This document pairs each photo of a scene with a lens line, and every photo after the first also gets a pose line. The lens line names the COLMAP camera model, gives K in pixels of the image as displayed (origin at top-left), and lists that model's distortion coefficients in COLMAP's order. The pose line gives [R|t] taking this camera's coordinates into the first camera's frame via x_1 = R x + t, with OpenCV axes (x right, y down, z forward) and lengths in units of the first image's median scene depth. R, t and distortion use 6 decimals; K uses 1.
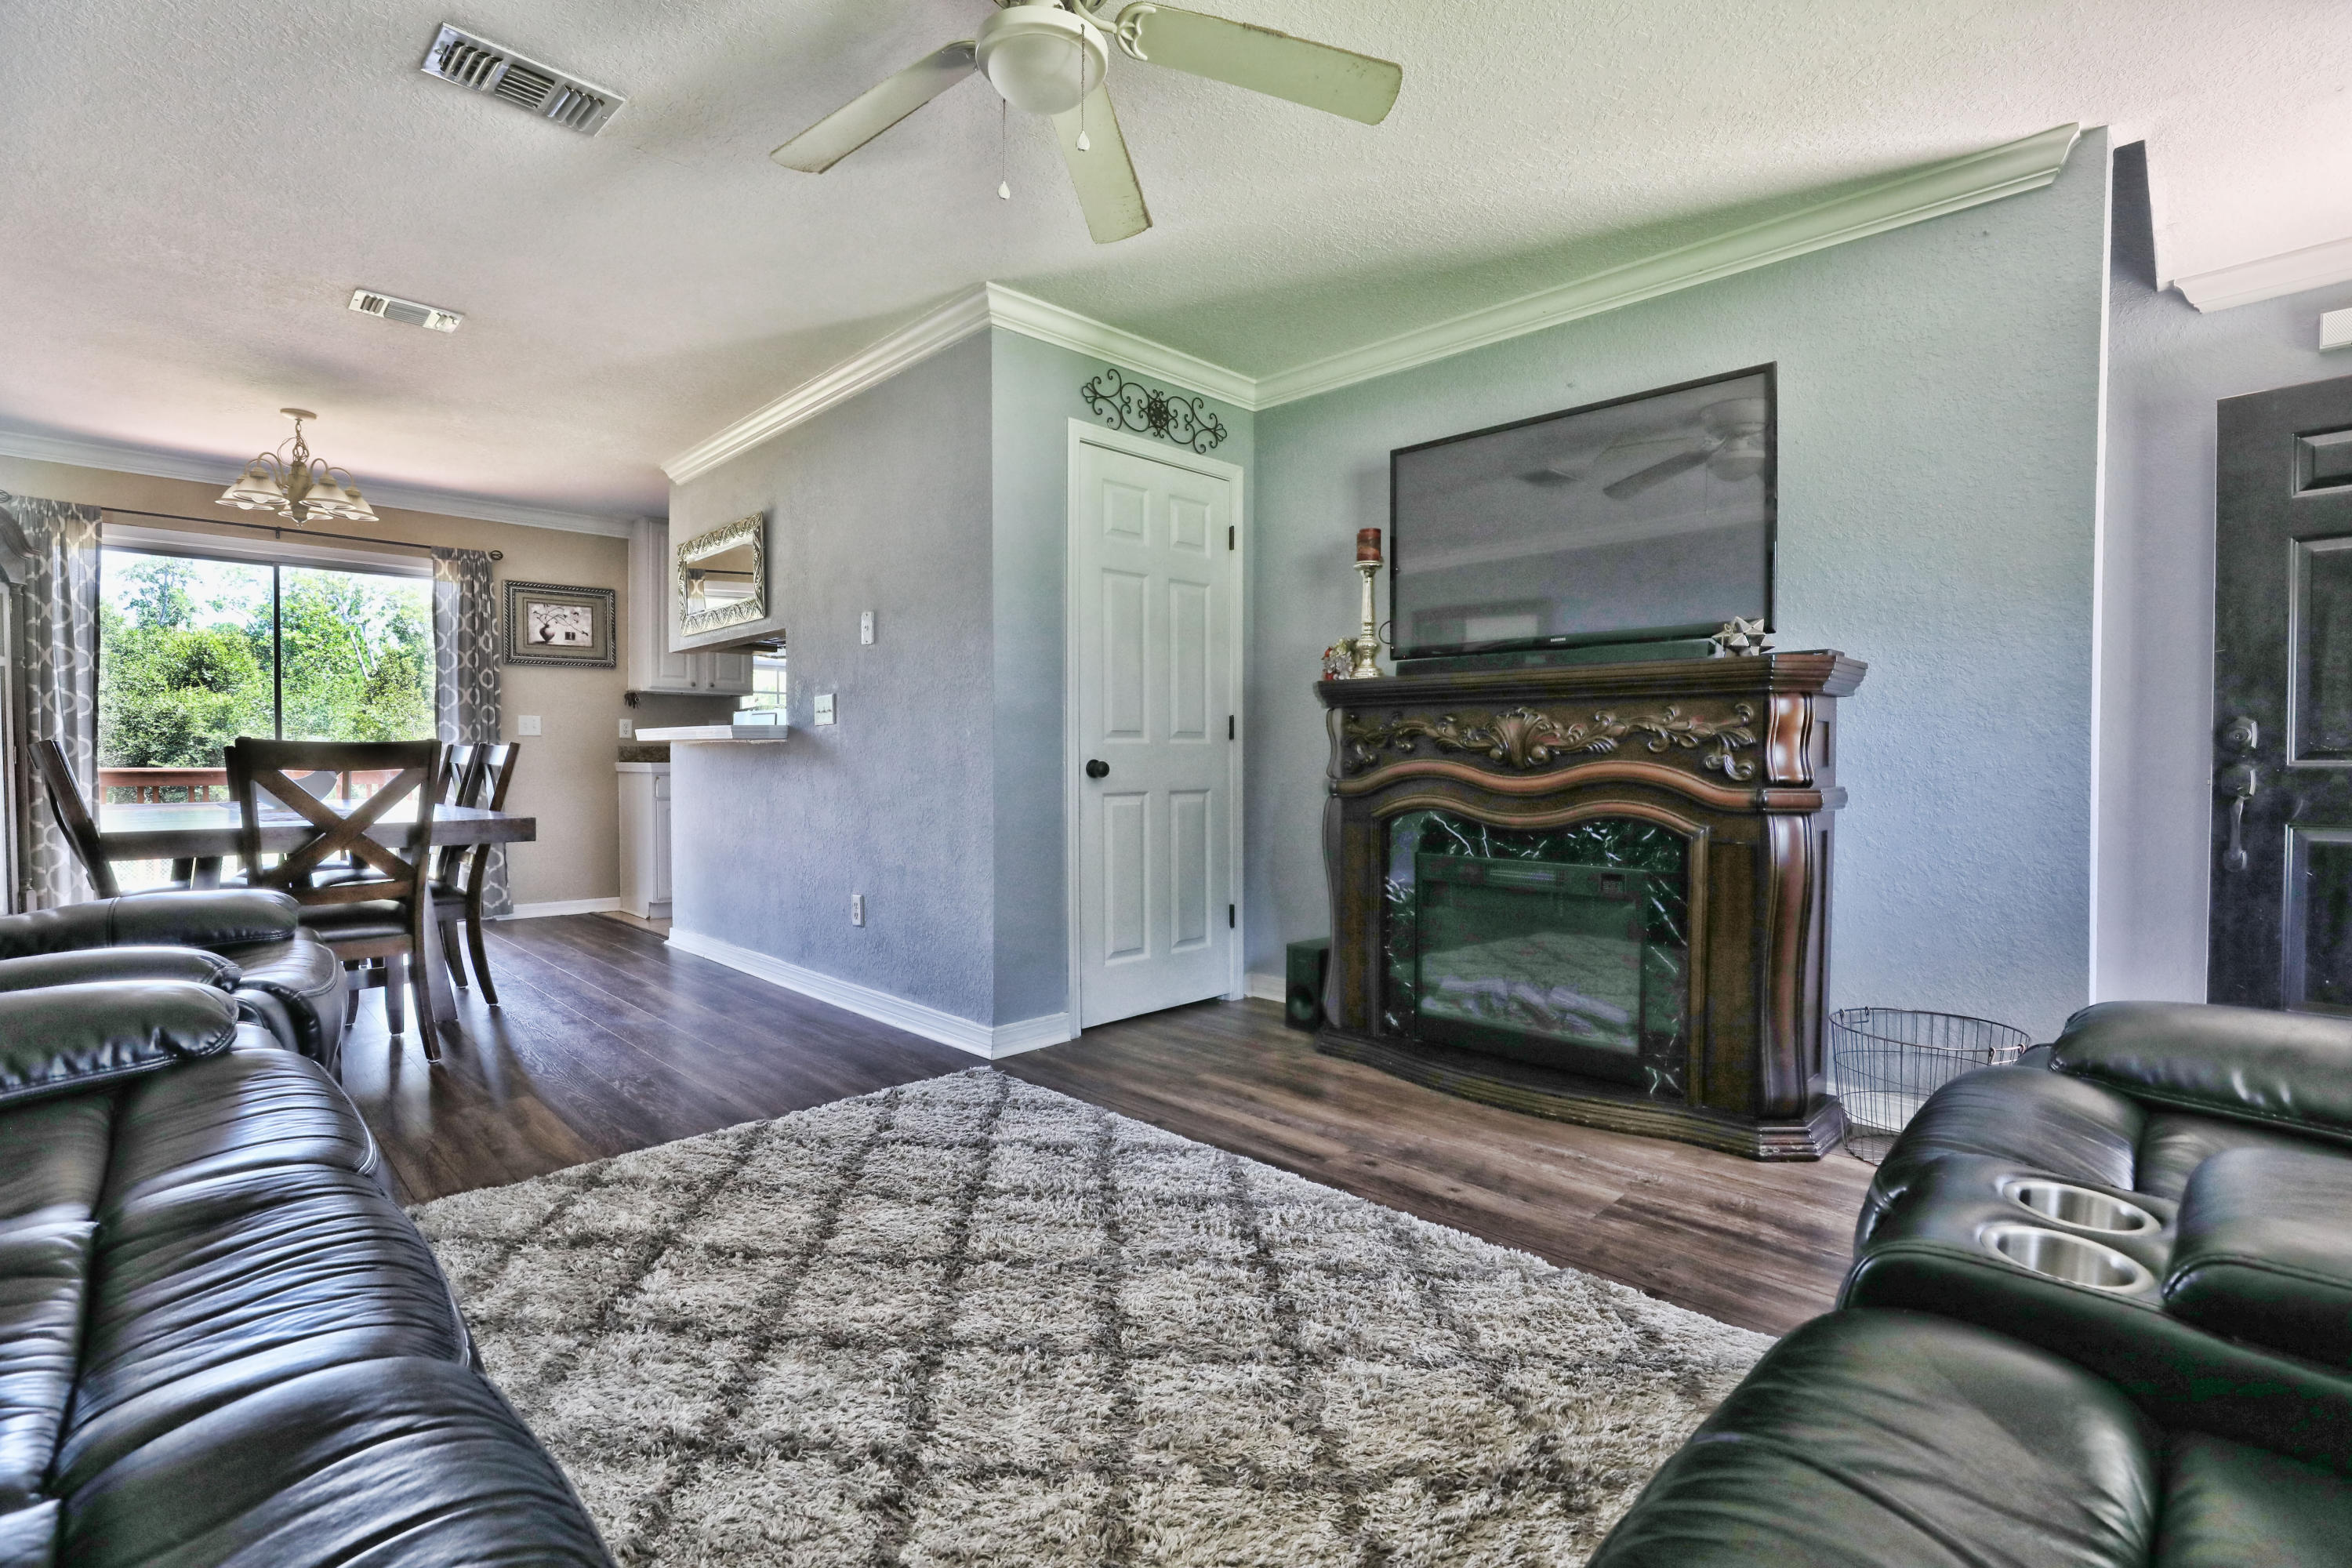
lens RADIAL K [[1075.5, 0, 1186.7], [0, 1075.5, 790.1], [0, 0, 1]] dist [-0.043276, 0.010687]
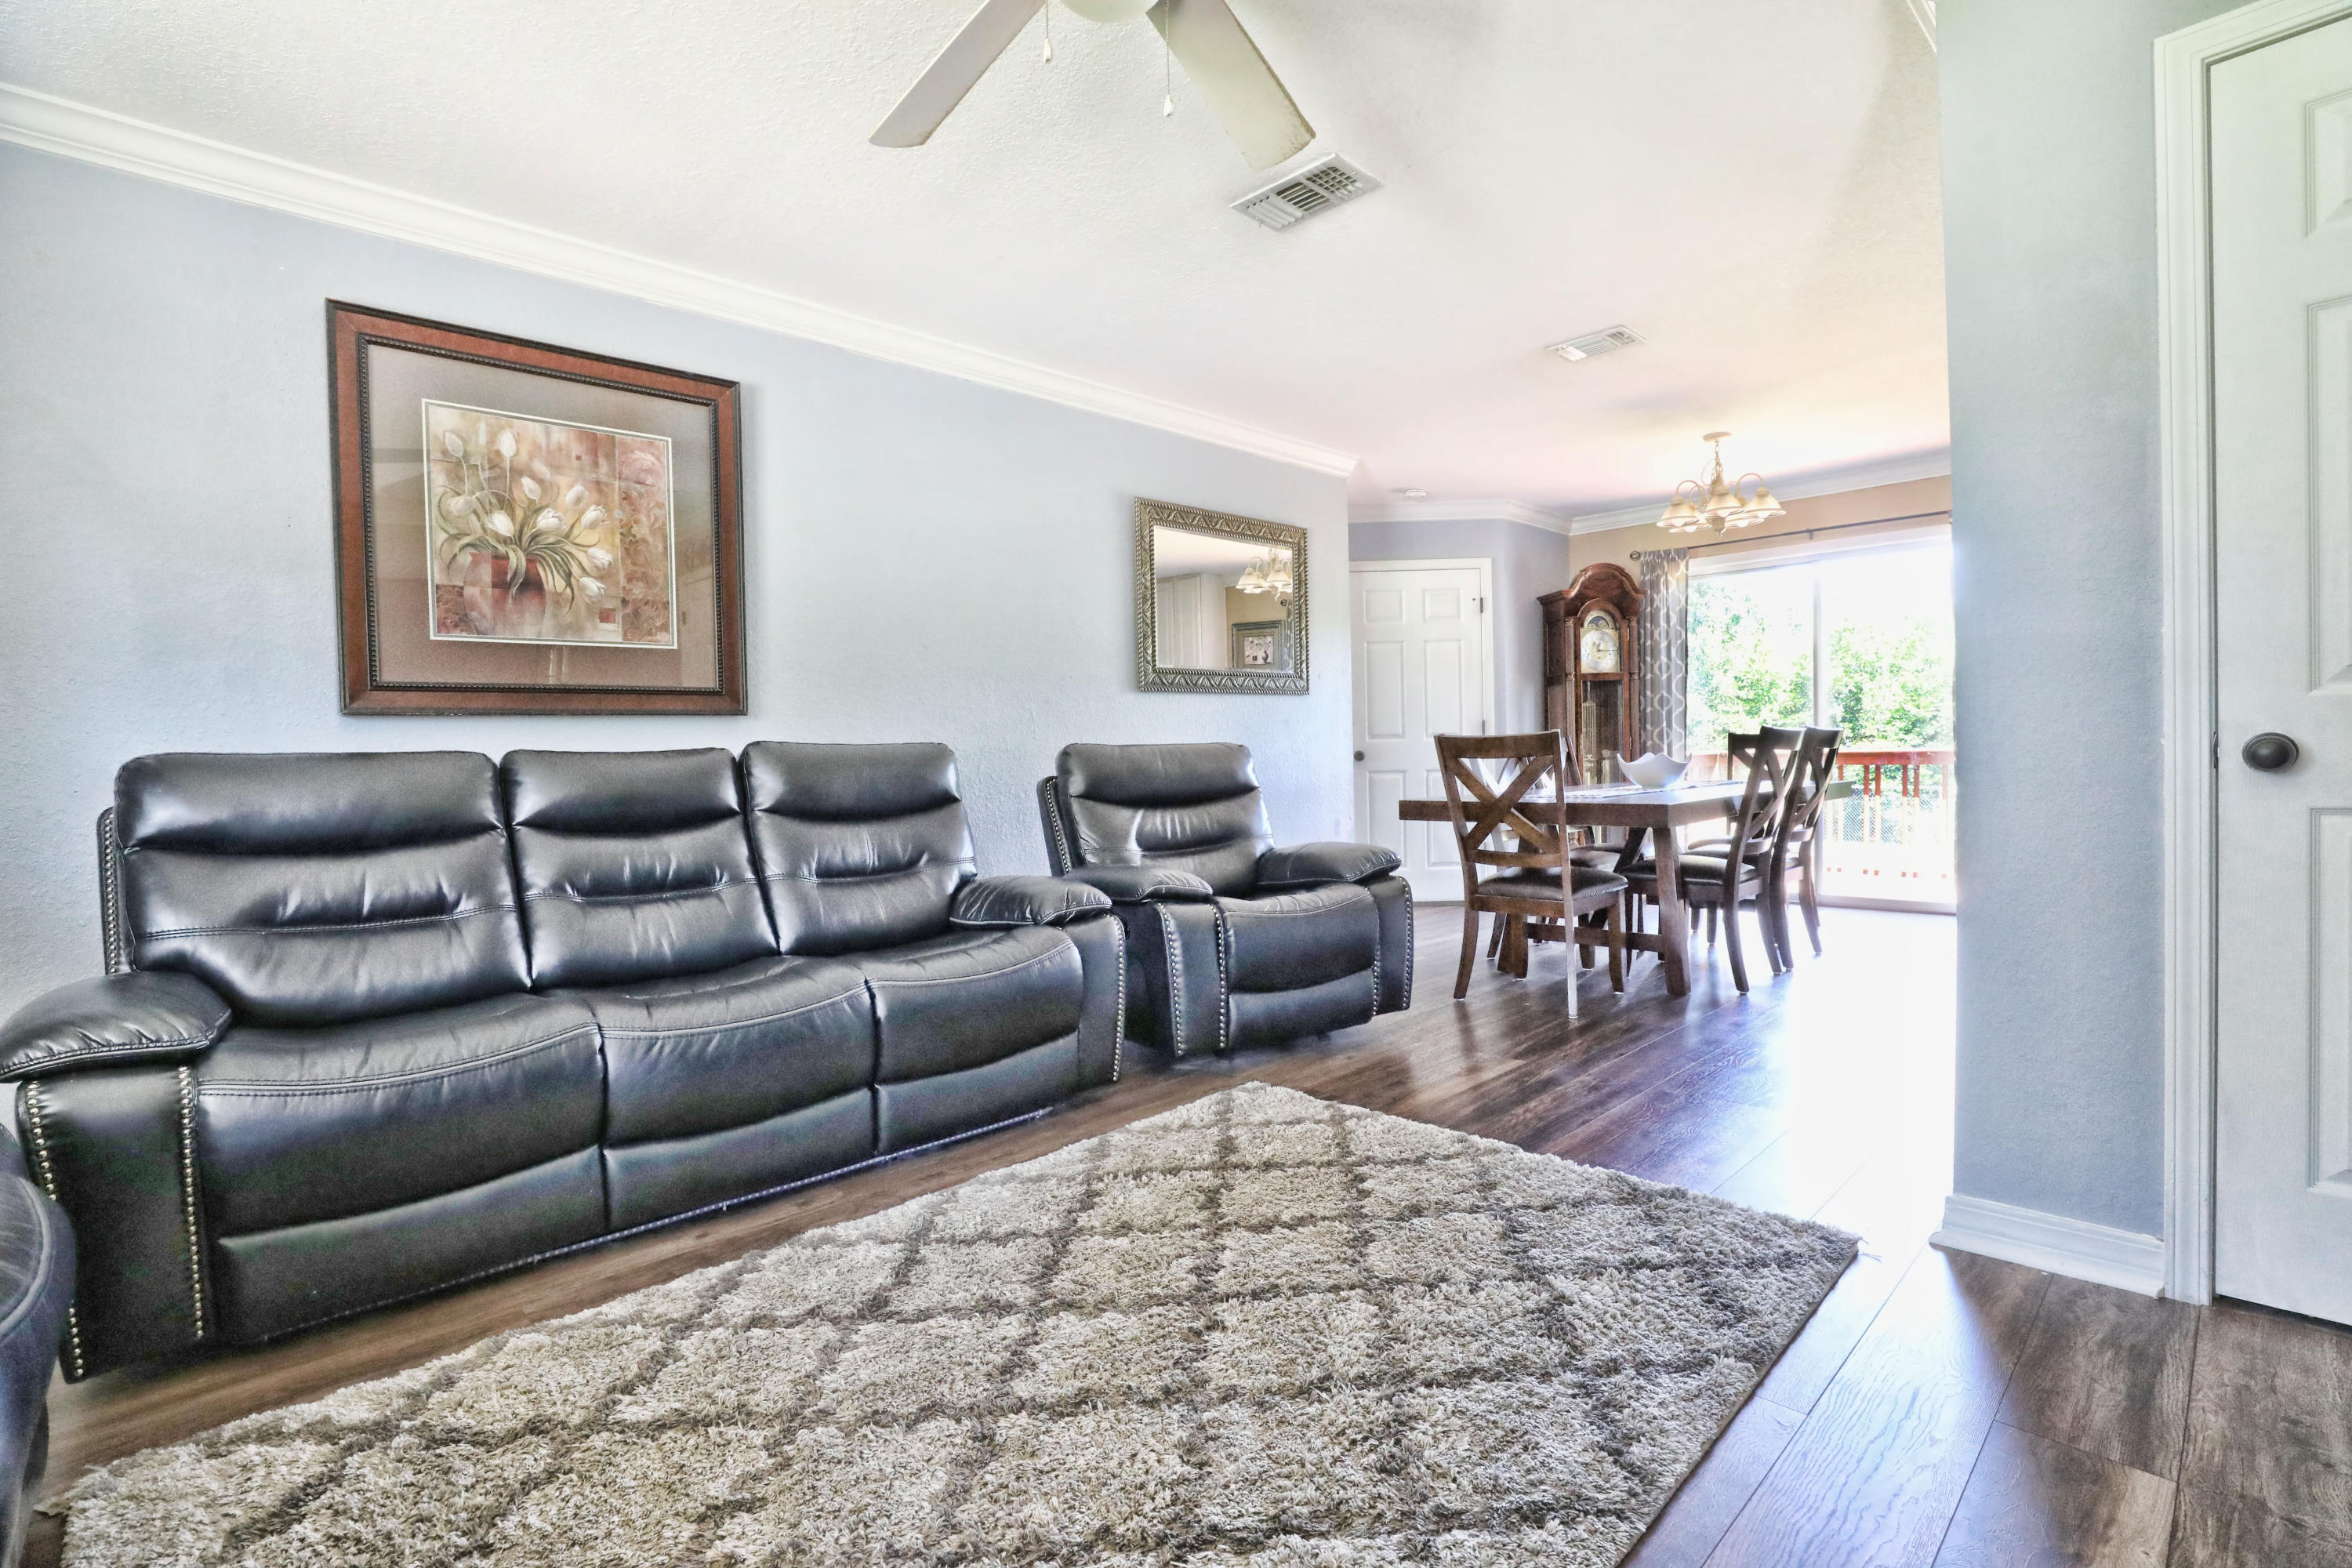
lens RADIAL K [[1075.5, 0, 1177.1], [0, 1075.5, 783.5], [0, 0, 1]] dist [-0.043276, 0.010687]
pose [[-0.030863, 0.025642, -0.999195, 0.481923], [-0.008612, 0.999627, 0.025919, -0.018663], [0.999487, 0.009405, -0.030631, 0.699128]]
